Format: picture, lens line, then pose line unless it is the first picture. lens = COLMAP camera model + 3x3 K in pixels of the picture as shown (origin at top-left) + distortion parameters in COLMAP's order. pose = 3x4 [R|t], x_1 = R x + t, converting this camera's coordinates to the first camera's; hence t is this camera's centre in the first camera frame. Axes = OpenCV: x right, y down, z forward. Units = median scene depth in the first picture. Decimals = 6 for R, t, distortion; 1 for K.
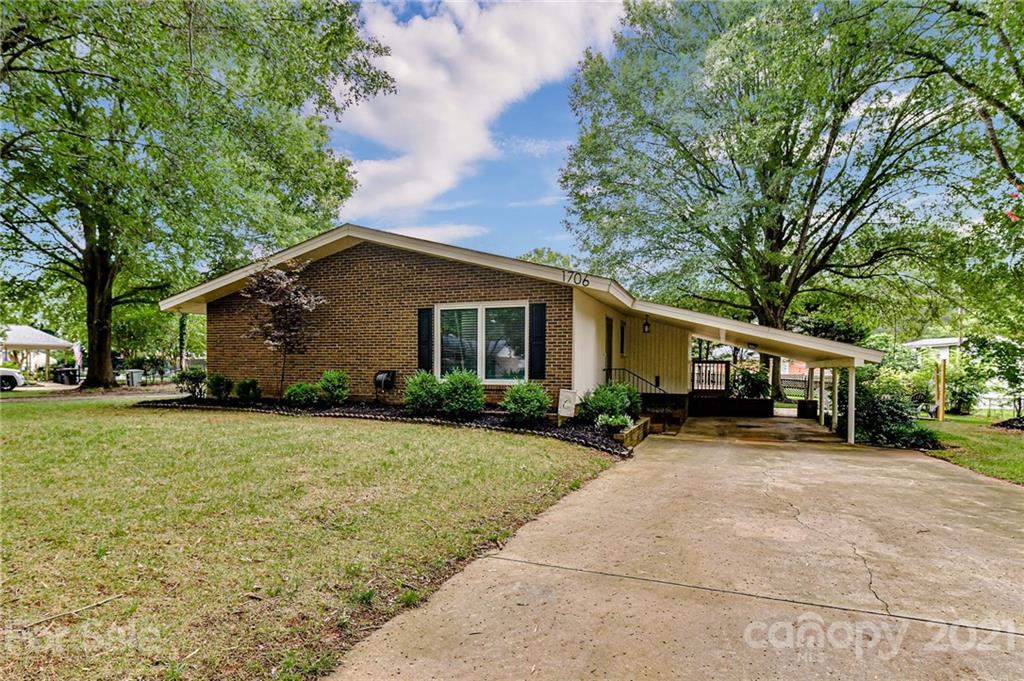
lens RADIAL K [[406.1, 0, 516.5], [0, 406.1, 321.6], [0, 0, 1]] dist [0.001643, 0.000097]
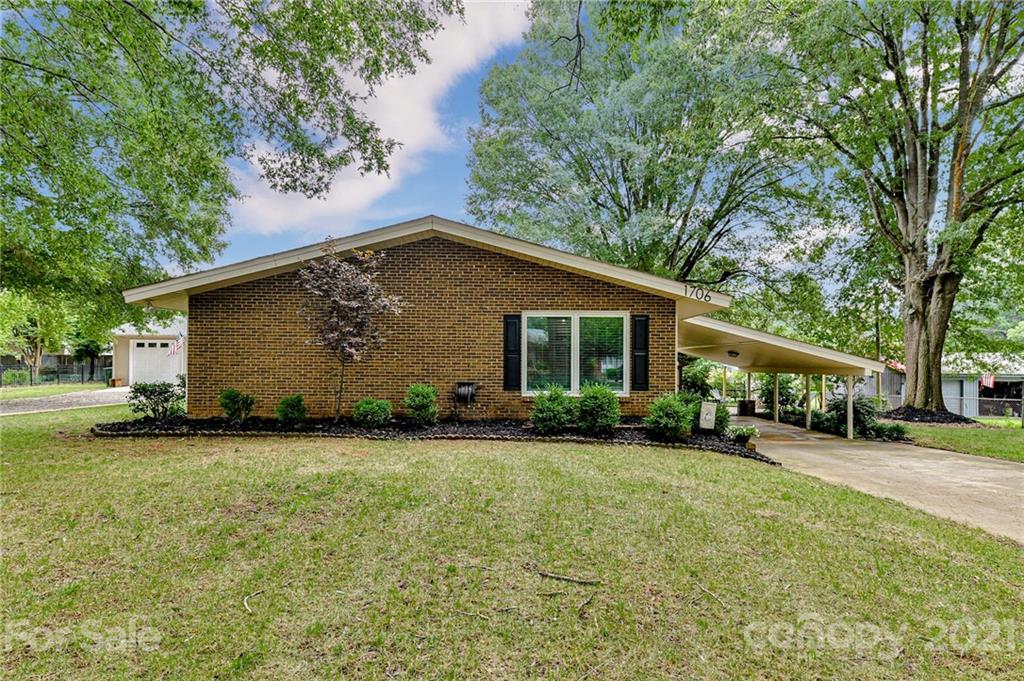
lens RADIAL K [[406.1, 0, 516.5], [0, 406.1, 321.6], [0, 0, 1]] dist [0.001643, 0.000097]
pose [[0.962483, 0.029377, 0.269749, -0.465209], [-0.029108, 0.999564, -0.004997, -0.012939], [-0.269778, -0.003043, 0.962918, 0.106971]]
